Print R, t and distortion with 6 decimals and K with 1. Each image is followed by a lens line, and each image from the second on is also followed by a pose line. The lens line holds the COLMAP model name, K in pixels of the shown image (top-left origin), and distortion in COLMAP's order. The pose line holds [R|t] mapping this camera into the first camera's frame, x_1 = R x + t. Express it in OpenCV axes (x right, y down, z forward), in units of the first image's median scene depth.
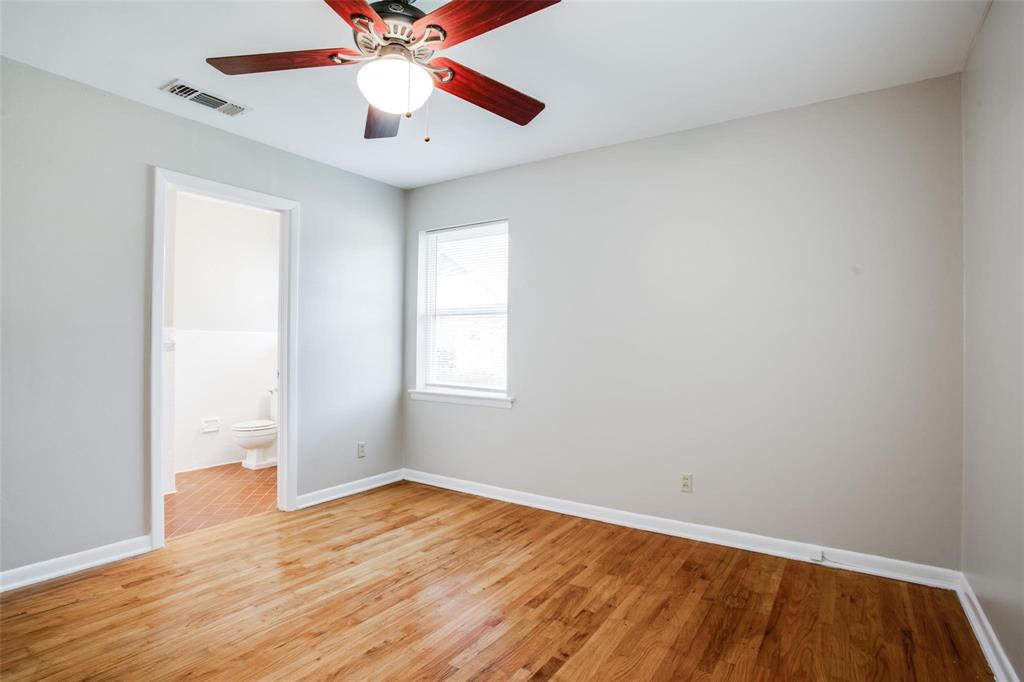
lens RADIAL K [[513.9, 0, 512.0], [0, 513.9, 341.0], [0, 0, 1]] dist [-0.091954, 0.038398]
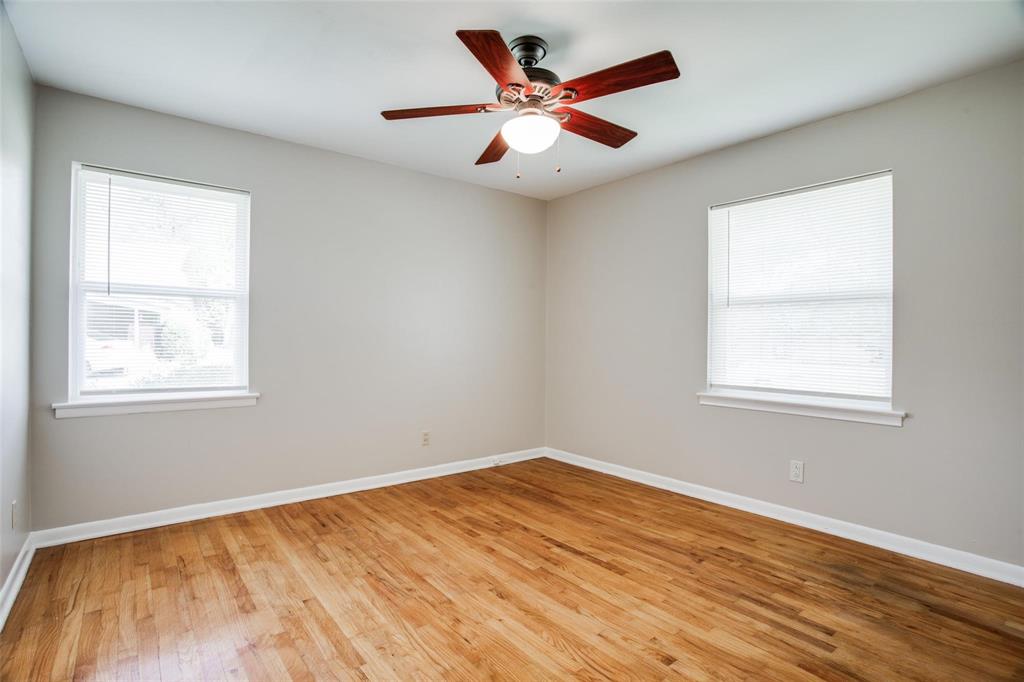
lens RADIAL K [[513.9, 0, 512.0], [0, 513.9, 341.0], [0, 0, 1]] dist [-0.091954, 0.038398]
pose [[0.296416, -0.016060, 0.954924, -0.936164], [-0.012246, 0.999713, 0.020614, -0.004047], [-0.954980, -0.017805, 0.296134, 0.420861]]
